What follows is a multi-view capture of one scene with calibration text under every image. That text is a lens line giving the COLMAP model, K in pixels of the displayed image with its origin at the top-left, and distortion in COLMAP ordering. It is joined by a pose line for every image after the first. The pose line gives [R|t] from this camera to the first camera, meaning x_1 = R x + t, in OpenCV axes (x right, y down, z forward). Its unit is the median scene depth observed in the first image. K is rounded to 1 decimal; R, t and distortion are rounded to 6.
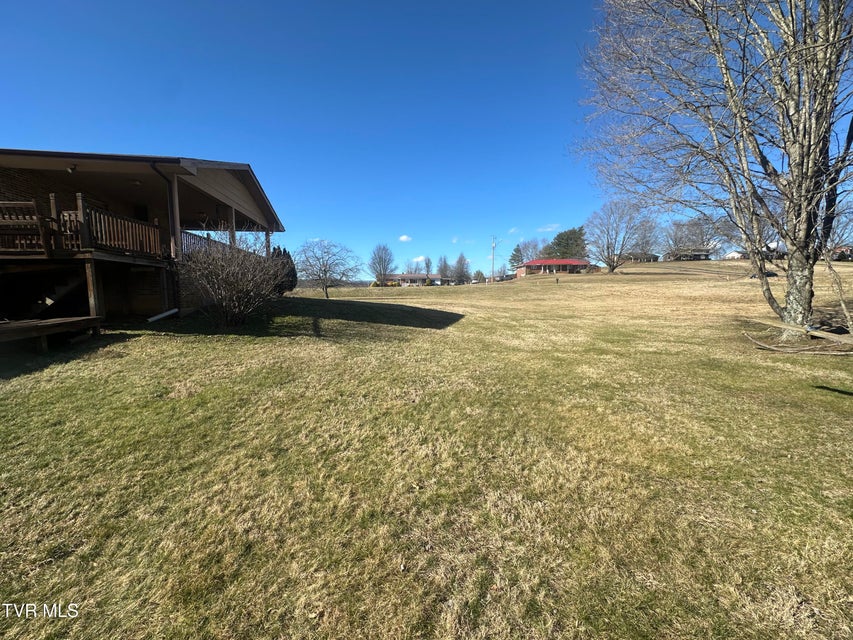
lens RADIAL K [[340.2, 0, 417.2], [0, 340.2, 318.9], [0, 0, 1]] dist [-0.004366, 0.001158]
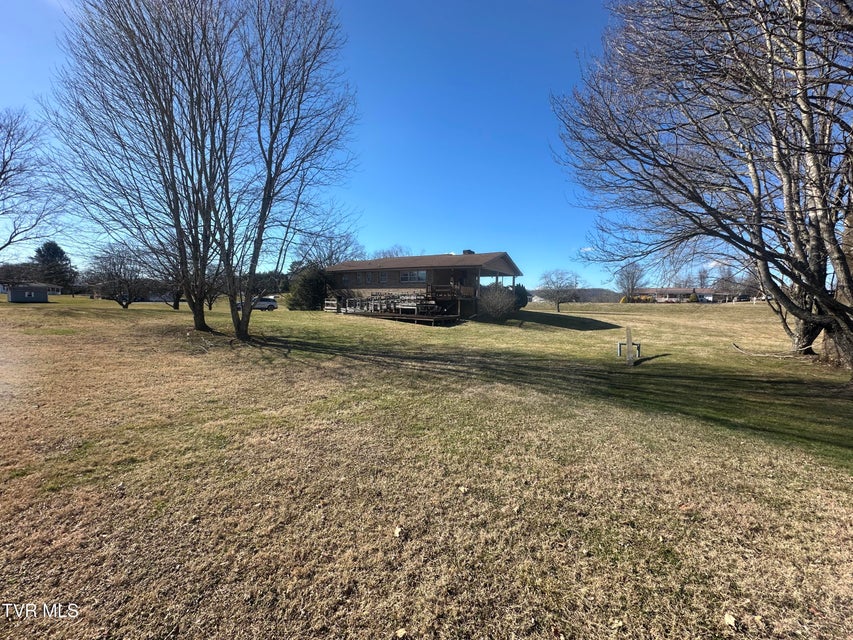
lens RADIAL K [[340.2, 0, 422.5], [0, 340.2, 318.8], [0, 0, 1]] dist [-0.004366, 0.001158]
pose [[0.752873, 0.061571, -0.655279, 0.433029], [-0.080010, 0.996793, 0.001735, 0.020347], [0.653284, 0.051123, 0.755385, -0.757038]]
